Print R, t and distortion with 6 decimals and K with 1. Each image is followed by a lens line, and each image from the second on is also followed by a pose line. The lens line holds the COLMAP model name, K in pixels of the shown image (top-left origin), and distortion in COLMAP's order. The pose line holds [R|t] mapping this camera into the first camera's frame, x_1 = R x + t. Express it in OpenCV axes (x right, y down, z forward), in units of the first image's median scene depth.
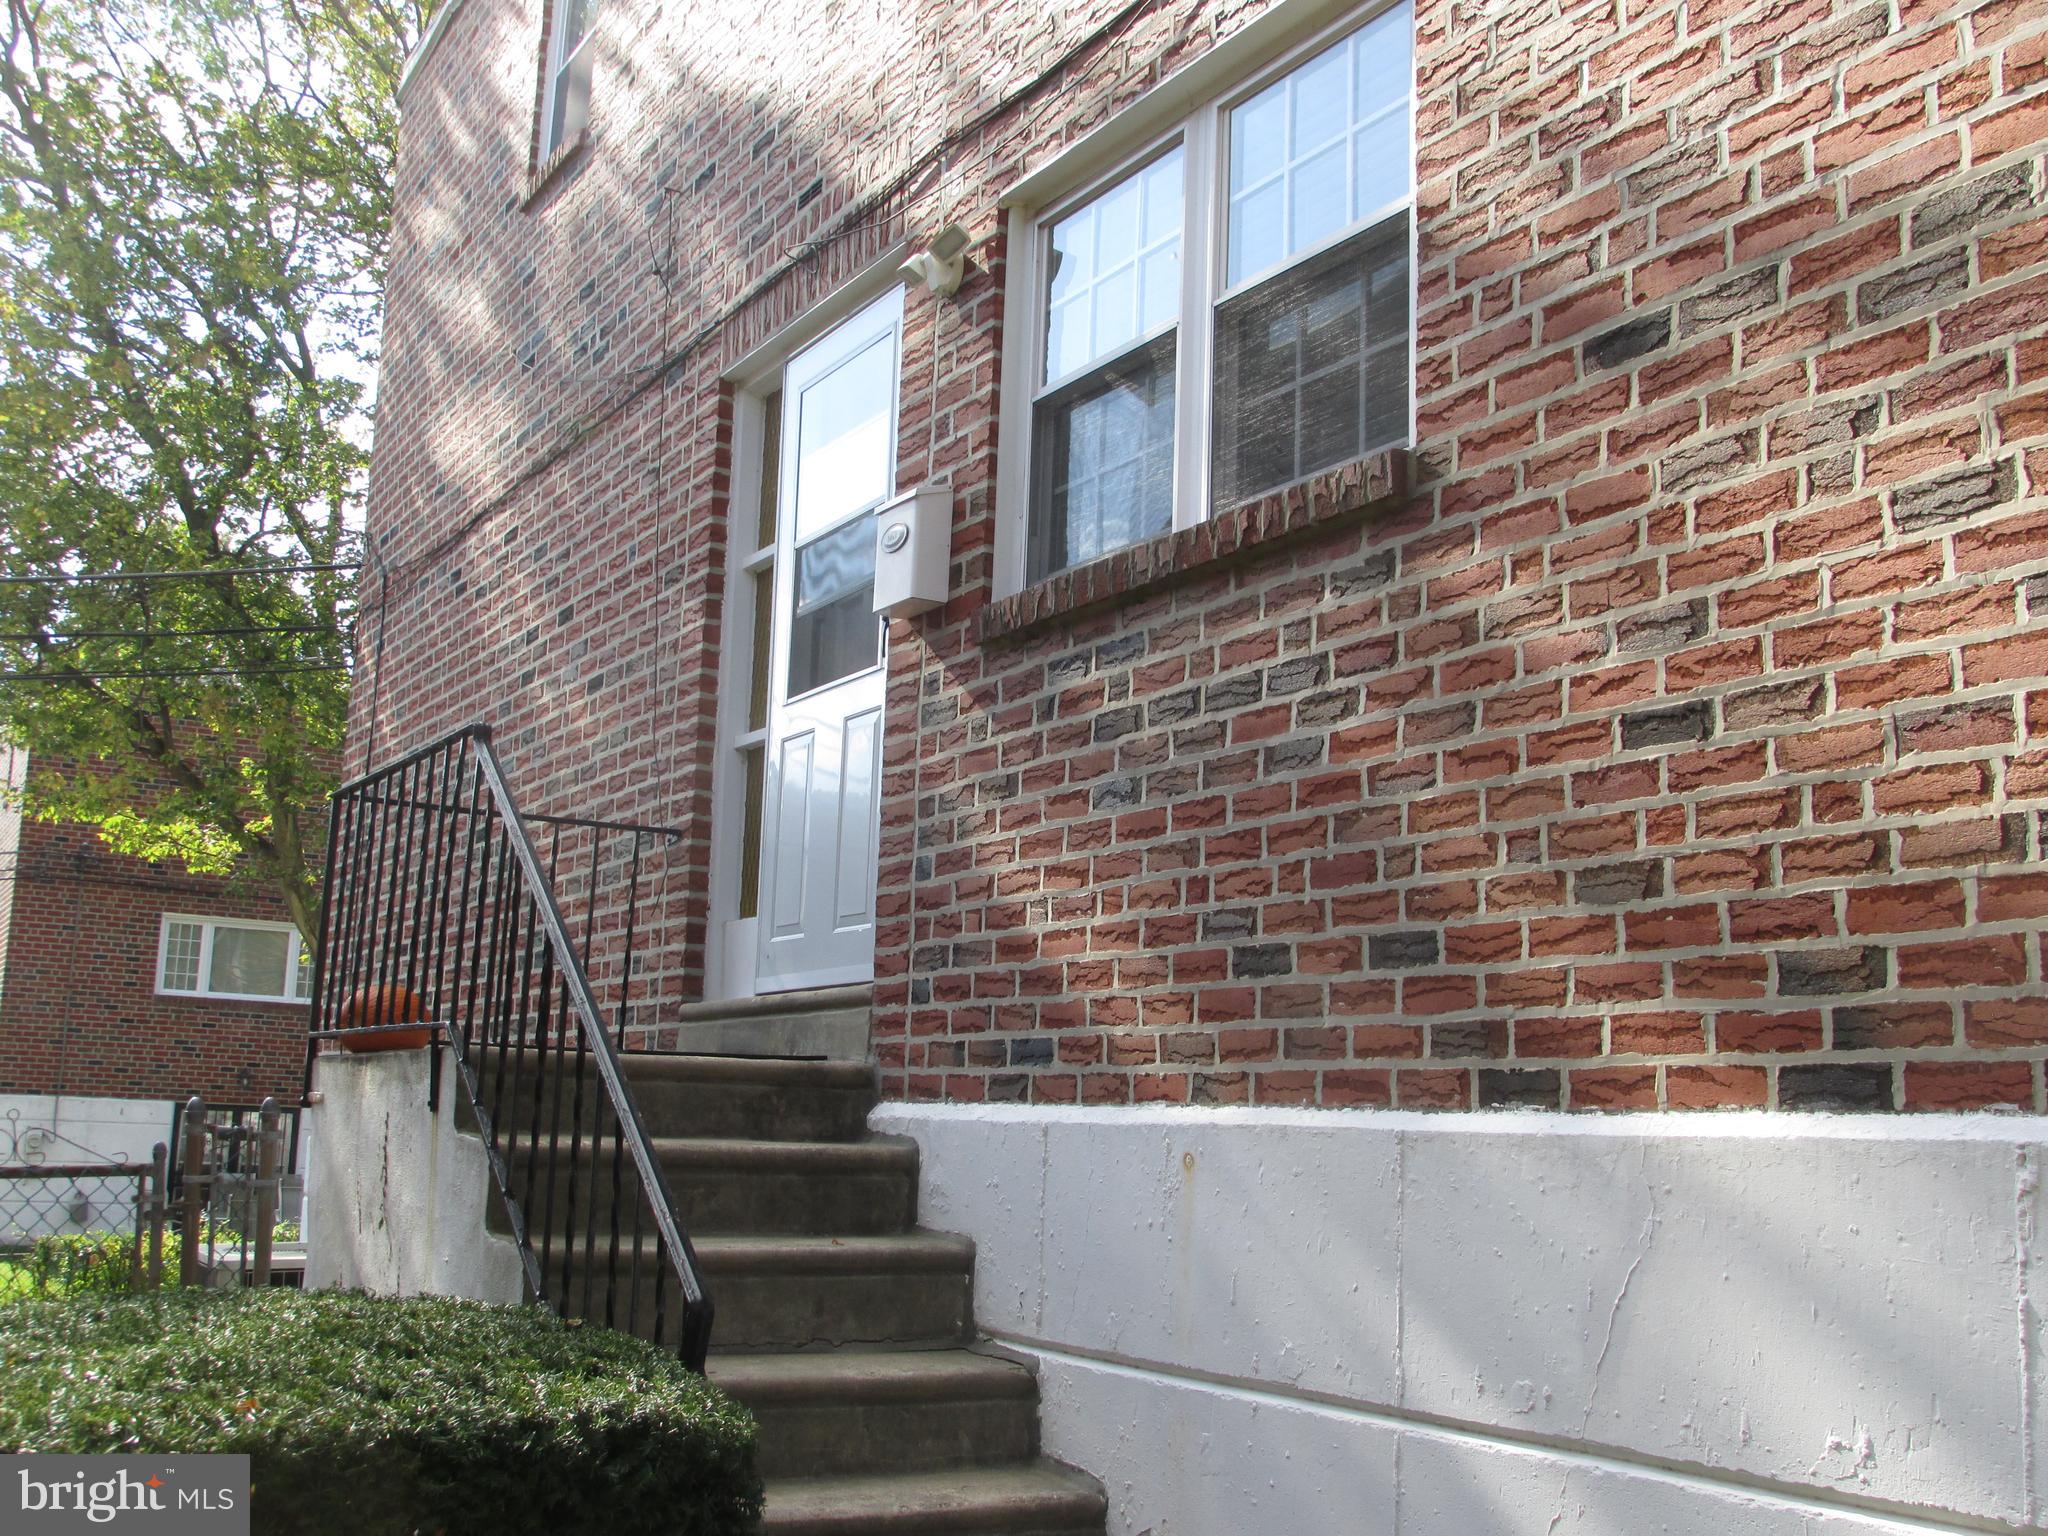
lens RADIAL K [[2152.0, 0, 1024.0], [0, 2152.0, 768.0], [0, 0, 1]] dist [-0.043140, 0.027984]
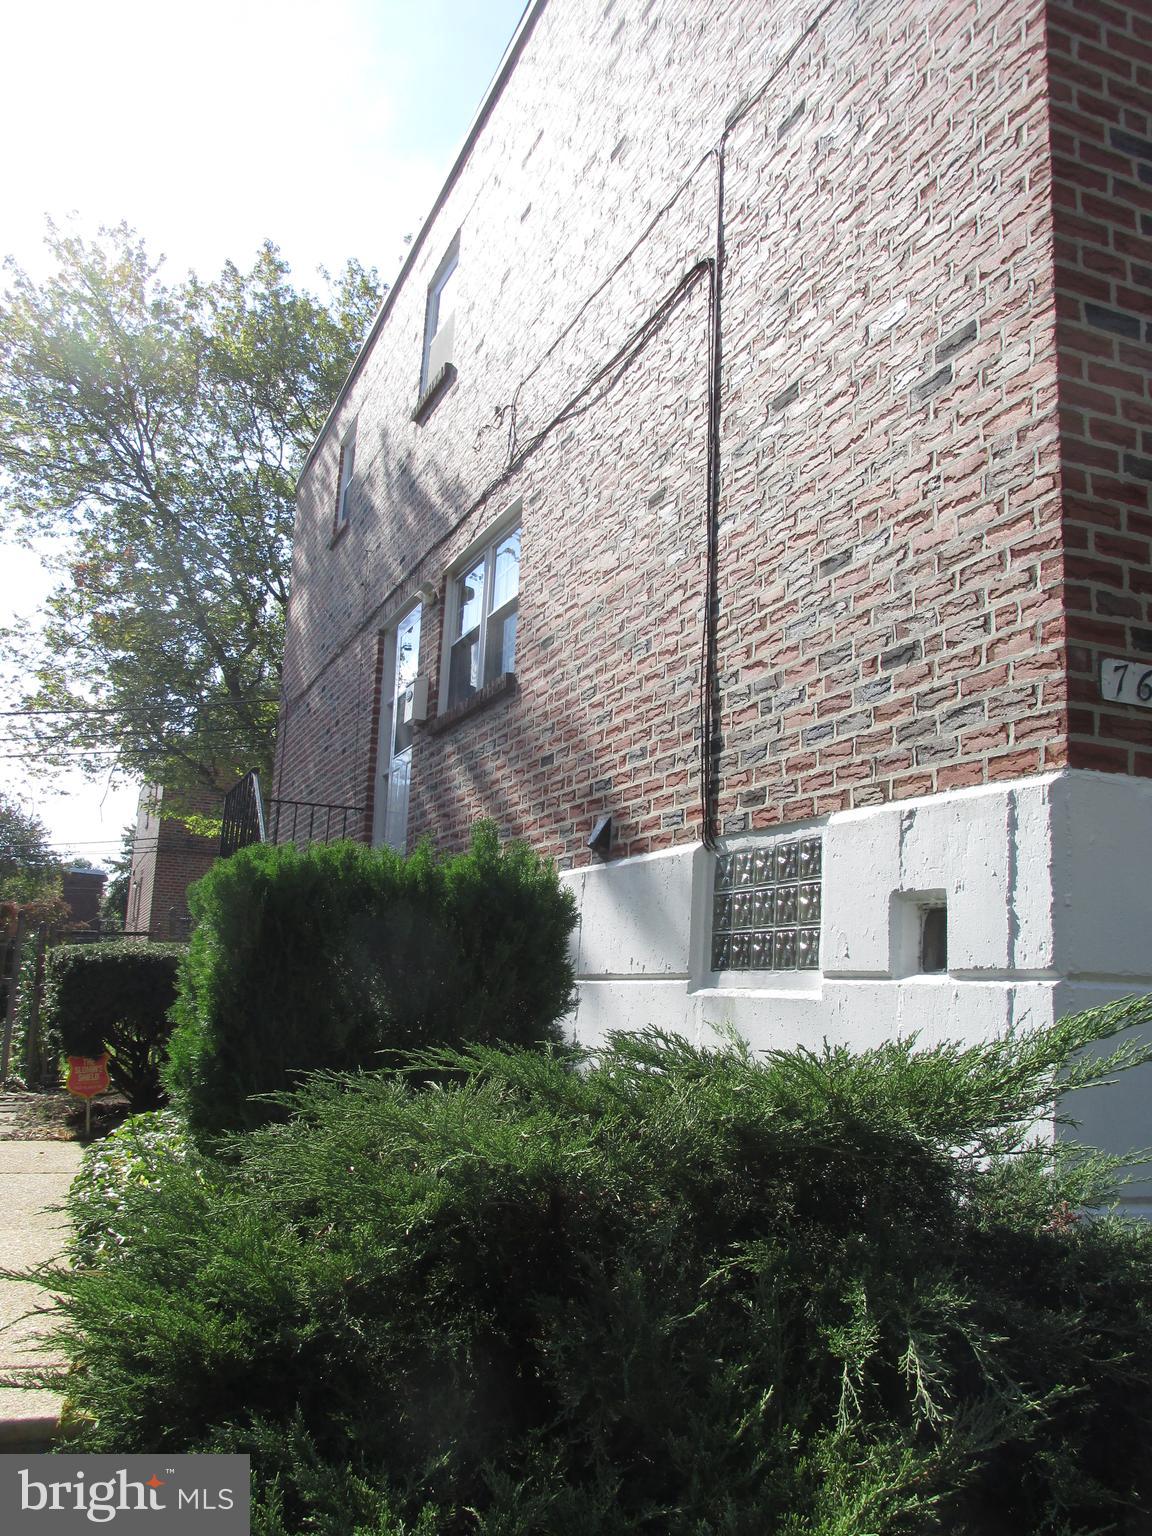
lens RADIAL K [[1272.0, 0, 576.0], [0, 1272.0, 768.0], [0, 0, 1]] dist [-0.027535, 0.004418]
pose [[0.990350, -0.020695, -0.137032, 0.388792], [0.018183, 0.999643, -0.019558, 0.020103], [0.137388, 0.016878, 0.990373, -0.599851]]
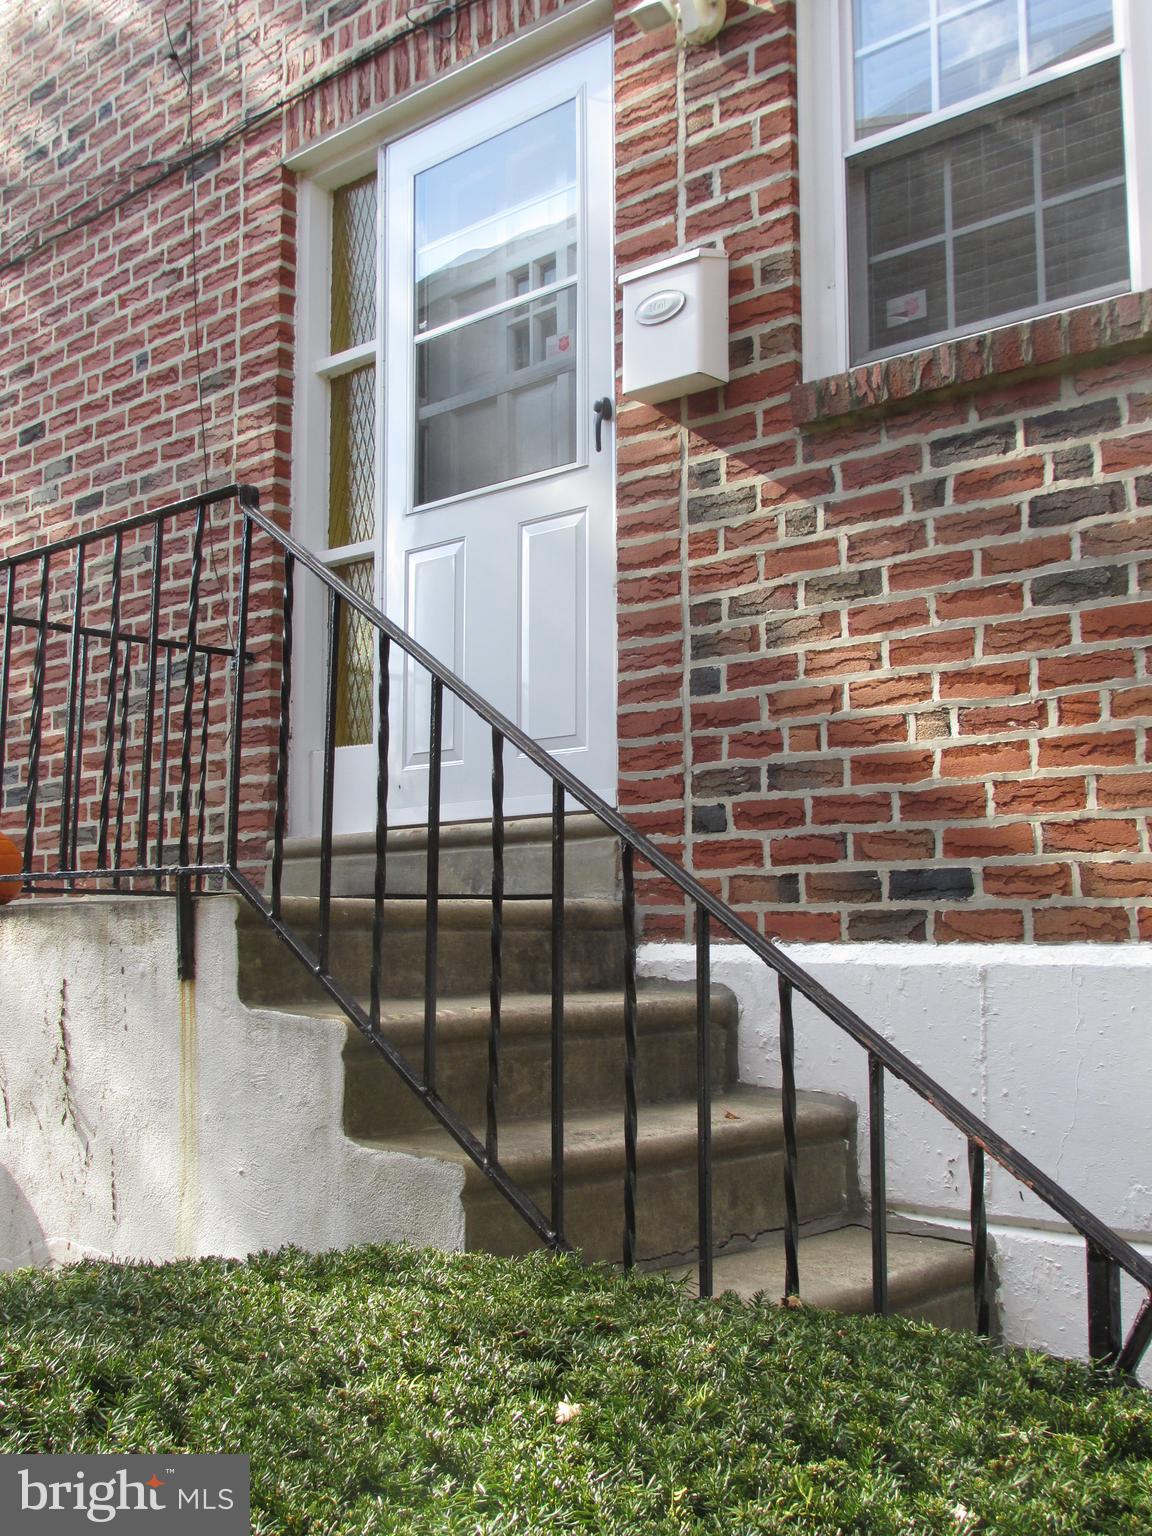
lens RADIAL K [[1614.0, 0, 576.8], [0, 1614.0, 775.3], [0, 0, 1]] dist [-0.043140, 0.027984]
pose [[0.955521, -0.001763, 0.294918, -0.302385], [-0.018354, 0.997688, 0.065432, 0.044017], [-0.294351, -0.067935, 0.953280, 0.389279]]
